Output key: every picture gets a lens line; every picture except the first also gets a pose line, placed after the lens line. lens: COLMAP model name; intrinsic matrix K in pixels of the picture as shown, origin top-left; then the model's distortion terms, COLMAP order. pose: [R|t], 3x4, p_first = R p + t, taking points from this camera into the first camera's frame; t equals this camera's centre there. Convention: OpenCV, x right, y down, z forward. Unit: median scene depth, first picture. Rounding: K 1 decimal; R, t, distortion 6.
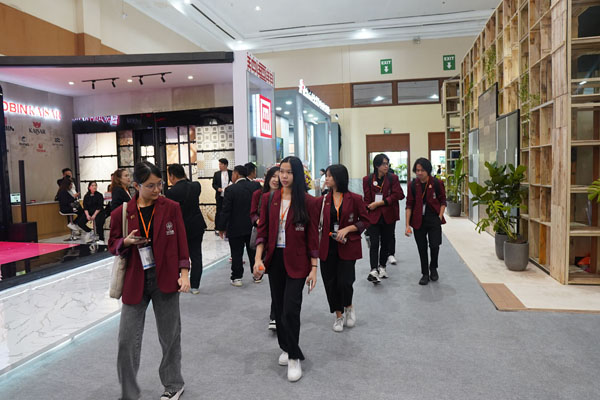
lens RADIAL K [[420.0, 0, 300.0], [0, 420.0, 200.0], [0, 0, 1]] dist [-0.064619, -0.000054]
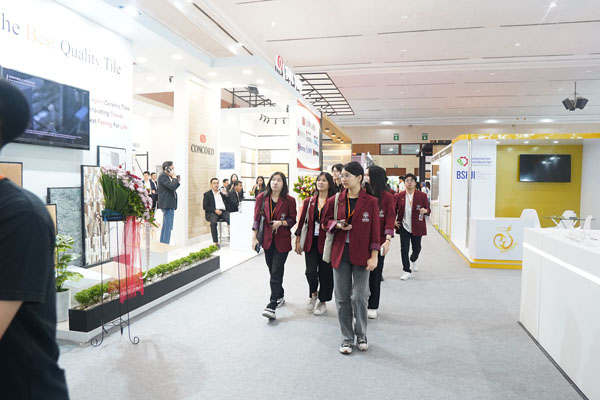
lens RADIAL K [[420.0, 0, 300.0], [0, 420.0, 200.0], [0, 0, 1]] dist [-0.064619, -0.000054]
pose [[0.999423, 0.030028, 0.015895, -0.323640], [-0.029968, 0.999543, -0.003996, 0.035466], [-0.016008, 0.003518, 0.999866, -1.188021]]
